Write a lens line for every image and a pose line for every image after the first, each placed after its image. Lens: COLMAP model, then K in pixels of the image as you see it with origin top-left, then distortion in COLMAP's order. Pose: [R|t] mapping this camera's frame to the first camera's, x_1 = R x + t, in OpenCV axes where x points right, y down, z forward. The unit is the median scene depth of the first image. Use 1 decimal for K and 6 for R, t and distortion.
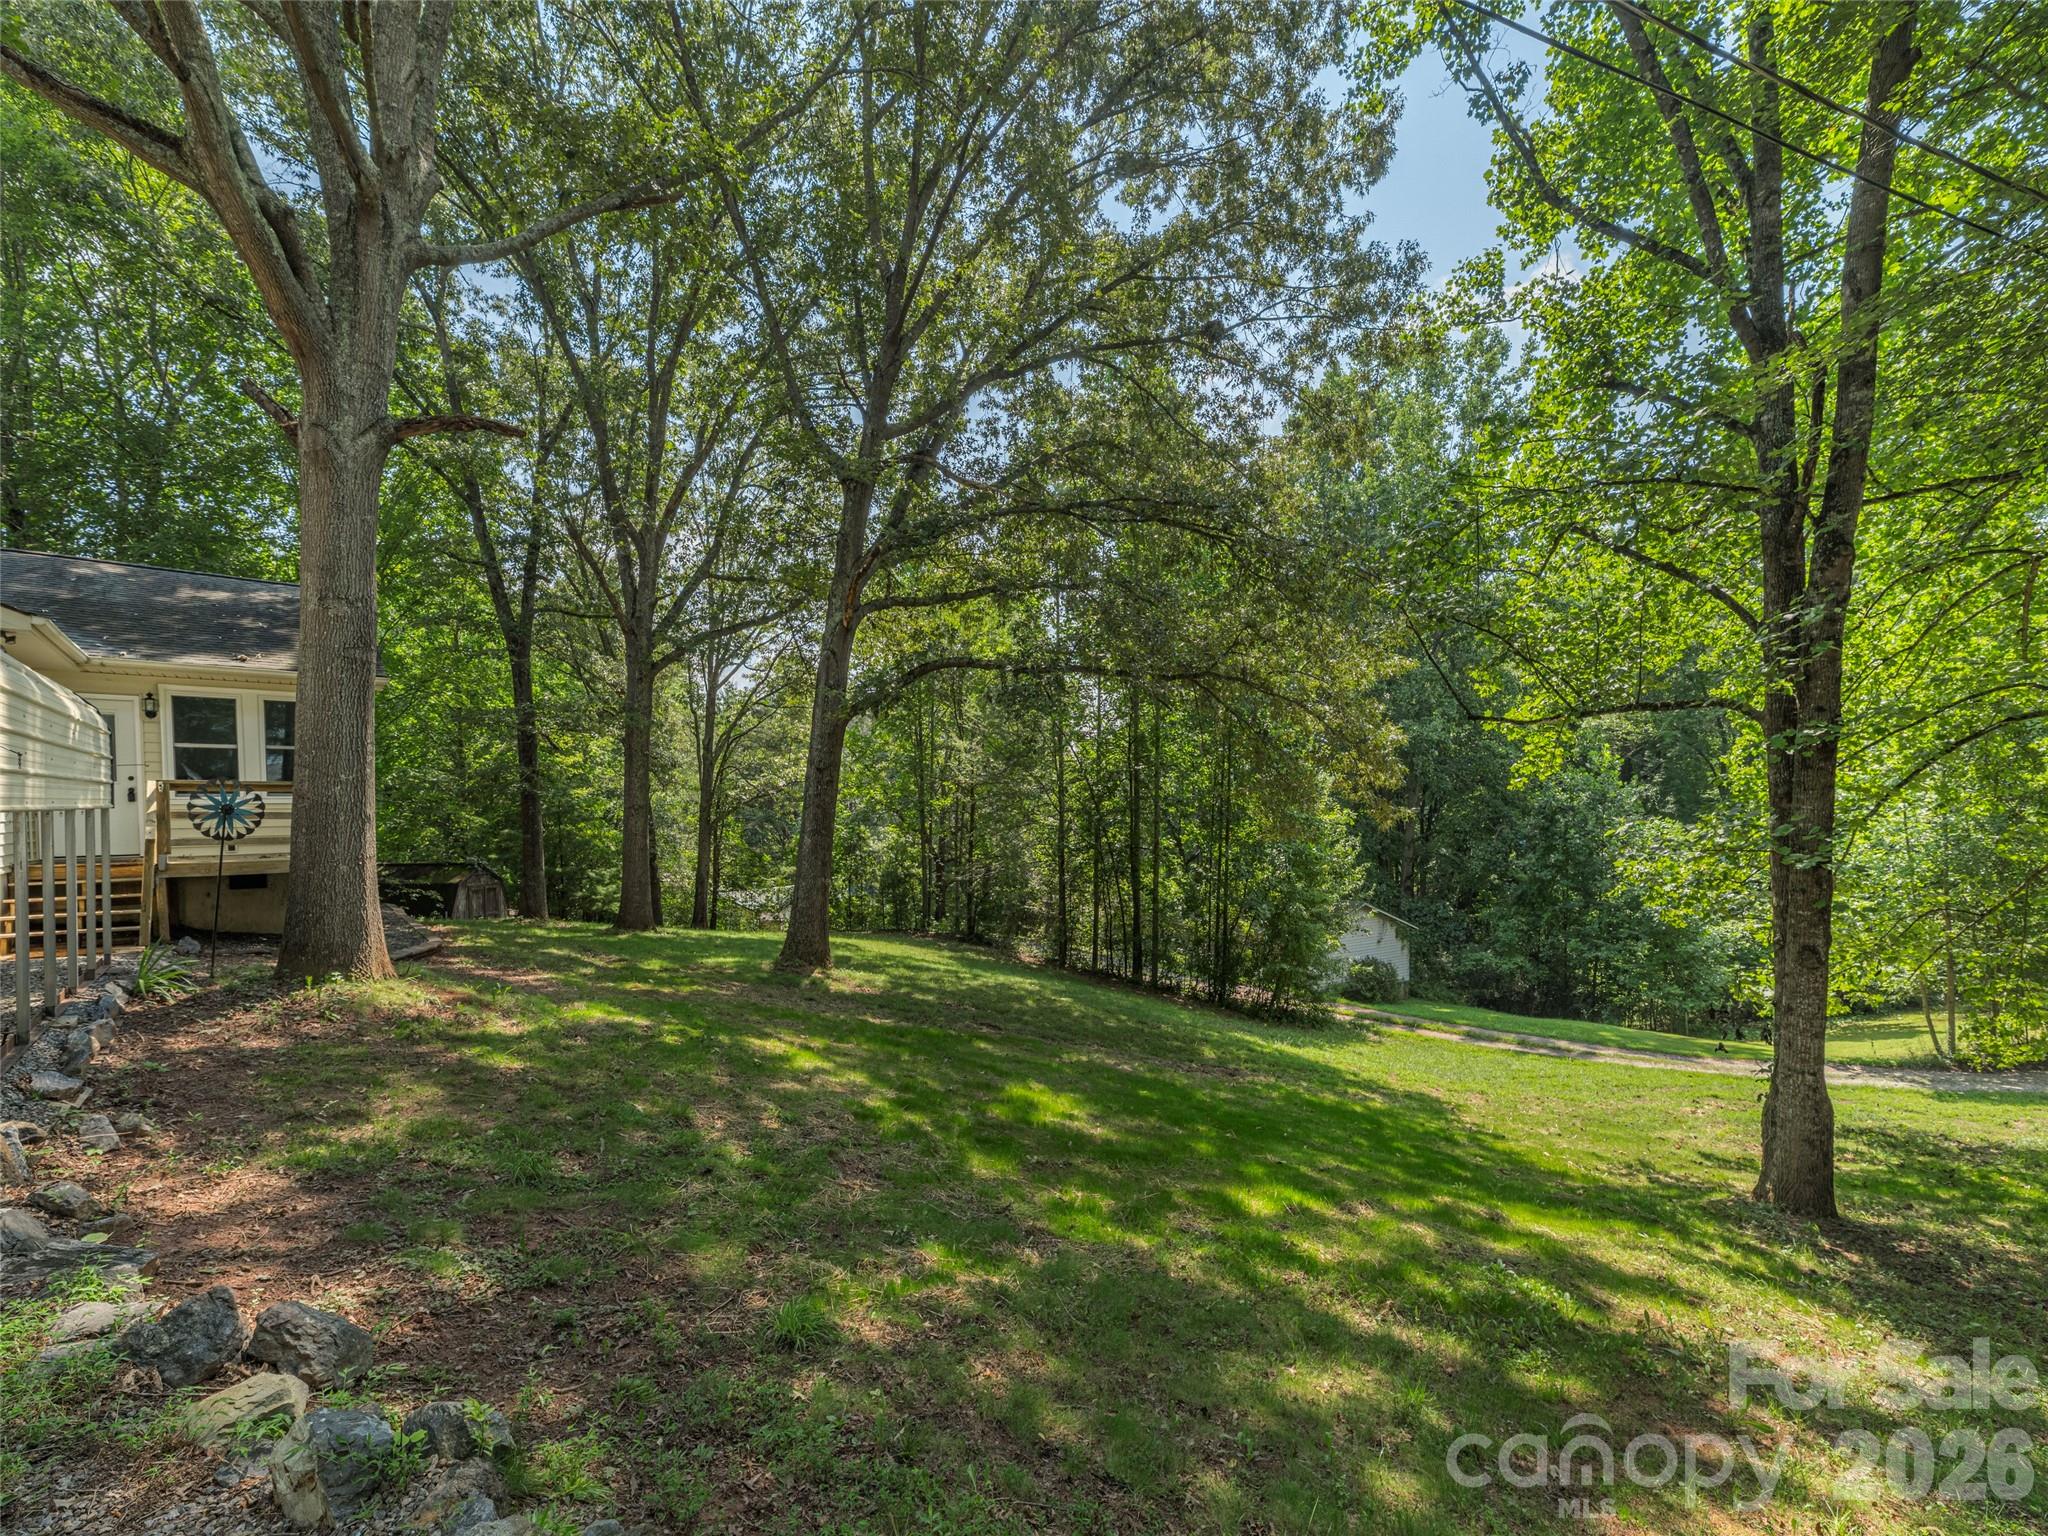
lens RADIAL K [[848.4, 0, 1007.6], [0, 848.4, 838.6], [0, 0, 1]] dist [0.003839, 0.000451]
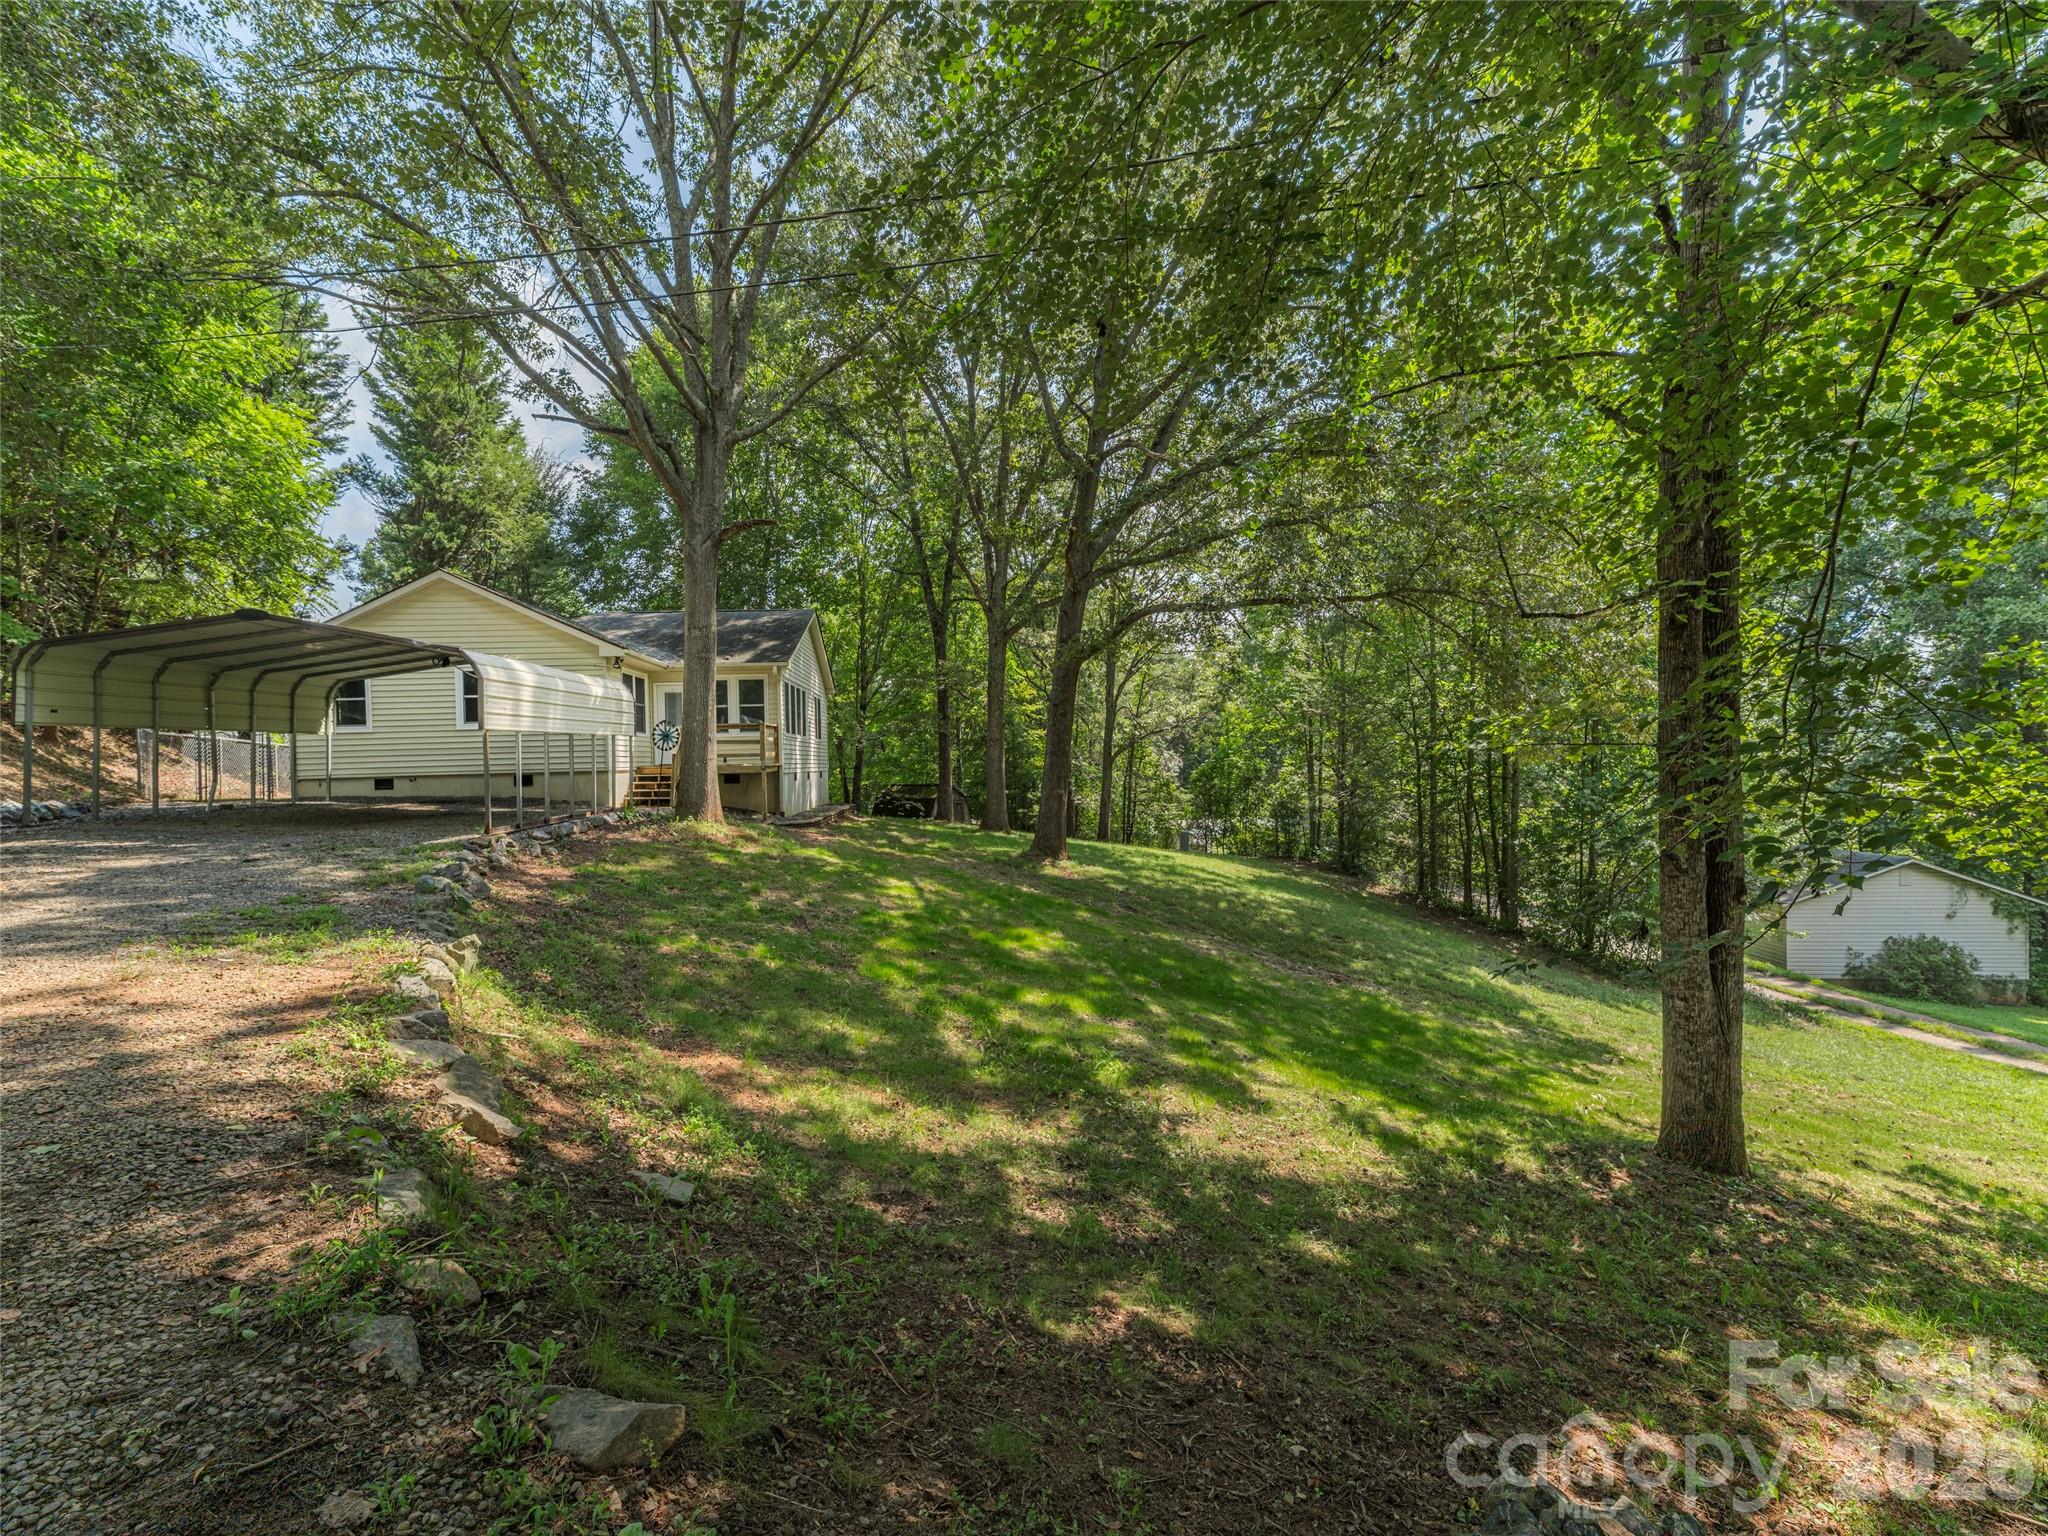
lens RADIAL K [[848.4, 0, 1021.7], [0, 848.4, 771.1], [0, 0, 1]] dist [0.003839, 0.000451]
pose [[0.801957, 0.003930, -0.597369, 1.022615], [-0.010720, 0.999912, -0.007813, 0.058833], [0.597286, 0.012669, 0.801928, -0.135254]]
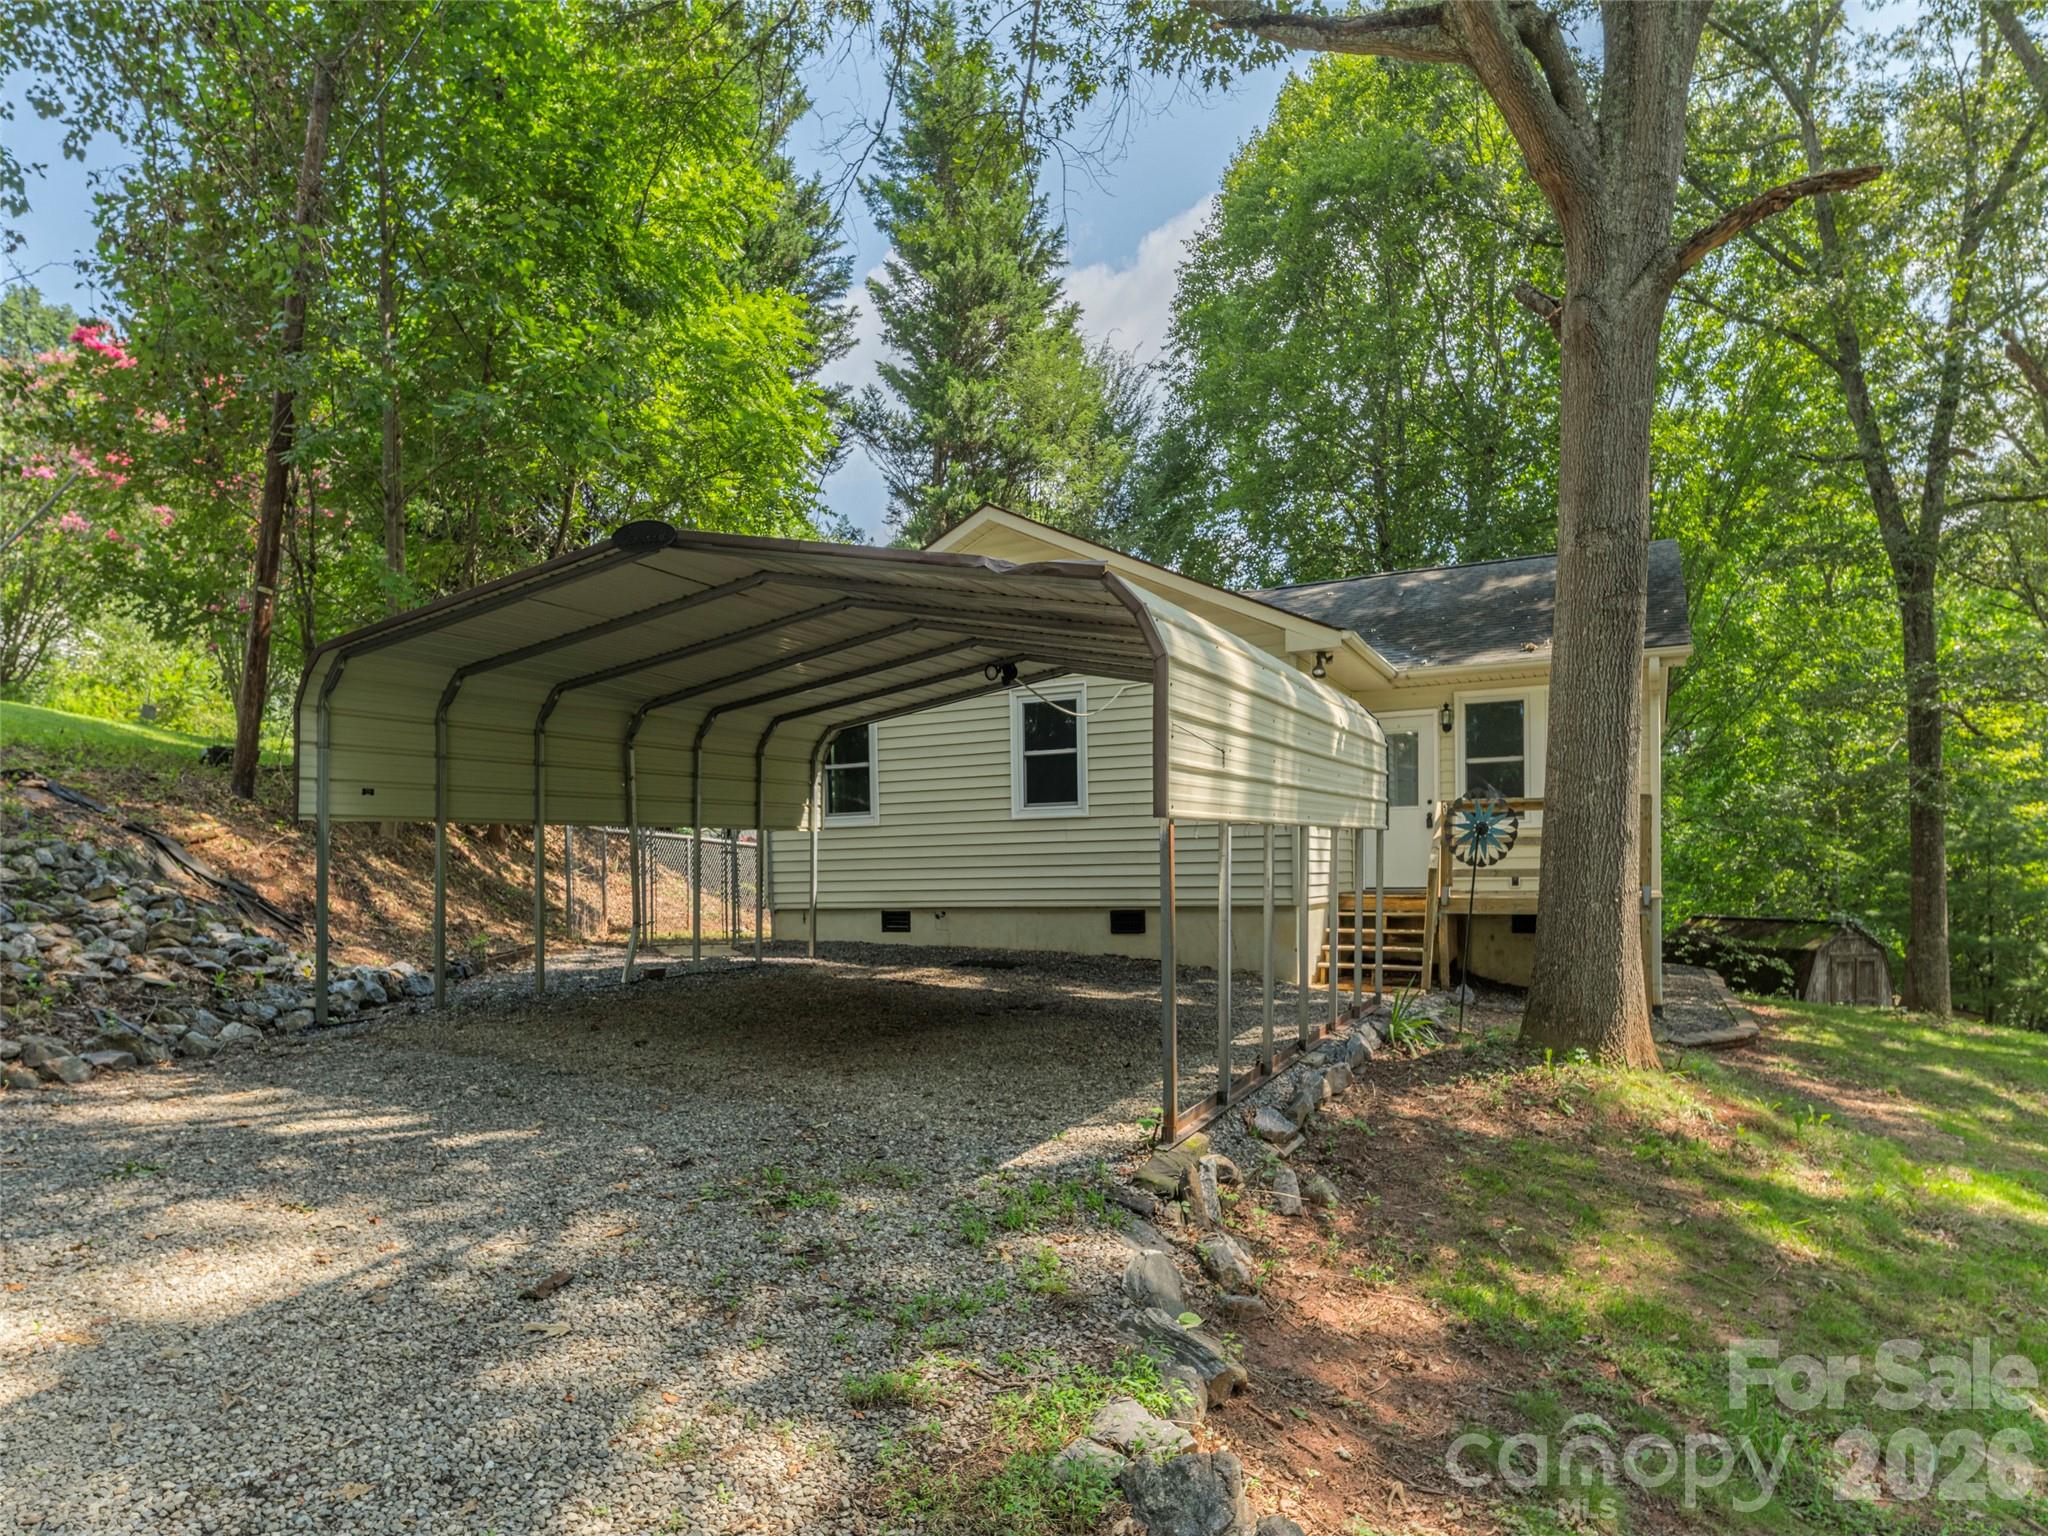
lens RADIAL K [[1221.4, 0, 1043.6], [0, 1221.4, 891.2], [0, 0, 1]] dist [-0.000280, 0.001404]
pose [[0.403477, 0.023424, -0.914690, -0.026185], [-0.022837, 0.999619, 0.015526, 0.017078], [0.914705, 0.014624, 0.403858, 0.158416]]
